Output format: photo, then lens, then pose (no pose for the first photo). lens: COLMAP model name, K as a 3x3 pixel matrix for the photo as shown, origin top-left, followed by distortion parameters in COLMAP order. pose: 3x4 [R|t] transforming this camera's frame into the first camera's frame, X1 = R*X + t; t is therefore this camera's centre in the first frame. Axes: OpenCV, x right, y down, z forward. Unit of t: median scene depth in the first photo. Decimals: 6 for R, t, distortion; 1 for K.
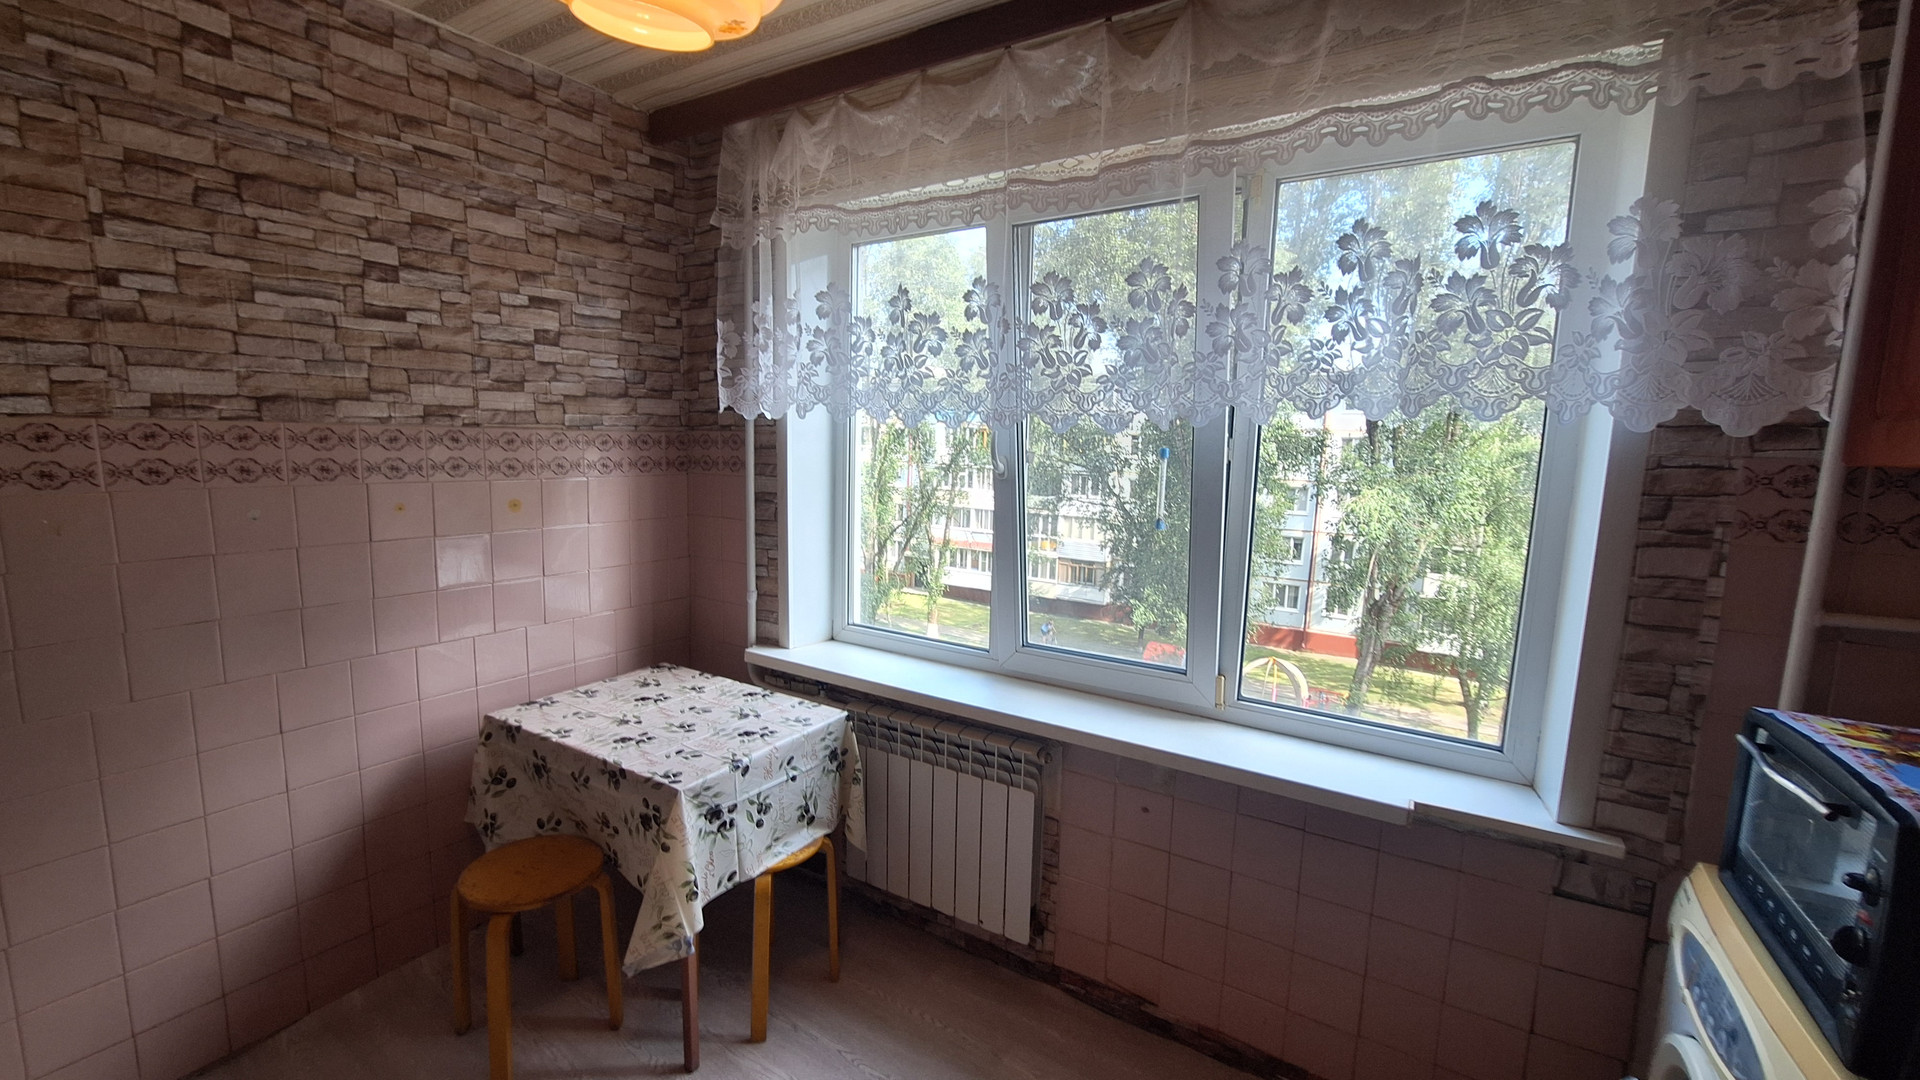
lens RADIAL K [[762.7, 0, 959.1], [0, 762.7, 548.2], [0, 0, 1]] dist [-0.000404, -0.000073]
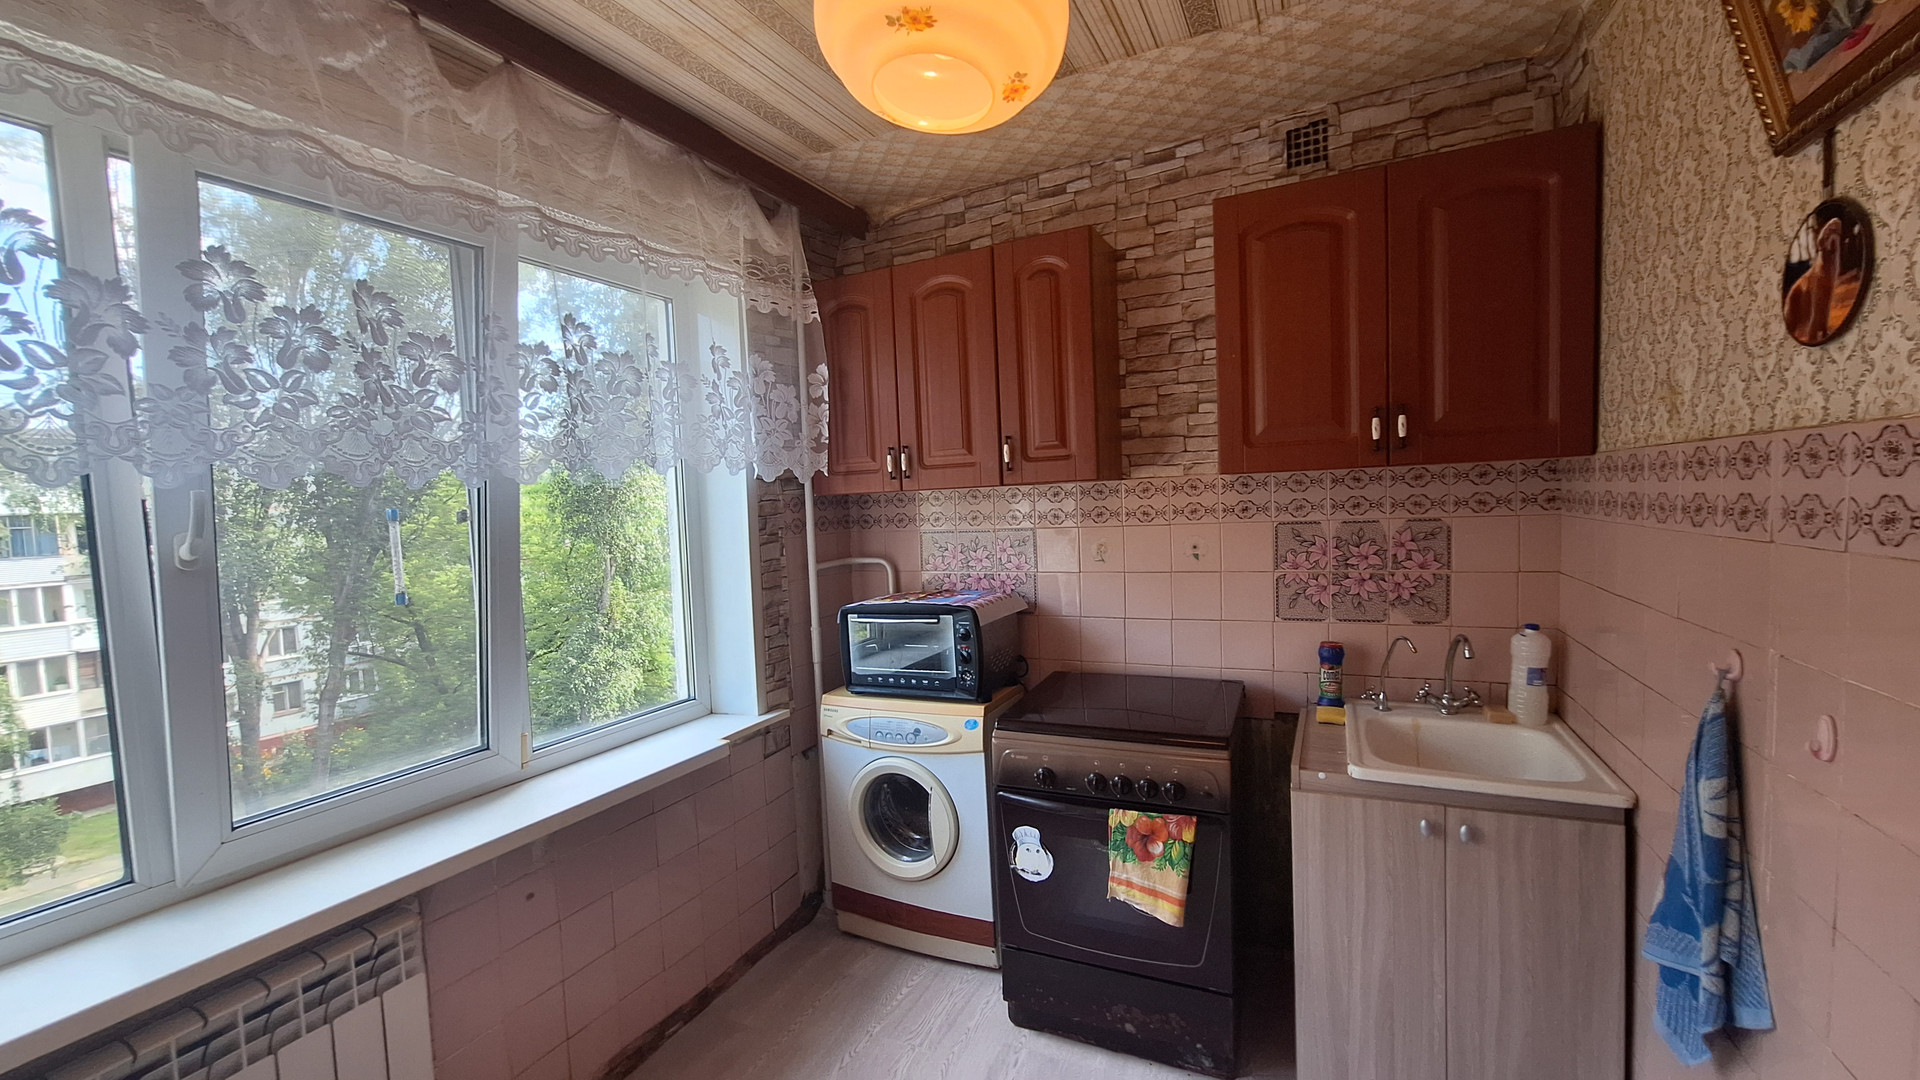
lens RADIAL K [[762.7, 0, 959.1], [0, 762.7, 548.2], [0, 0, 1]] dist [-0.000404, -0.000073]
pose [[-0.090498, -0.085552, 0.992215, -0.721188], [0.171988, 0.979991, 0.100184, -0.073464], [-0.980933, 0.179715, -0.073973, 0.523849]]
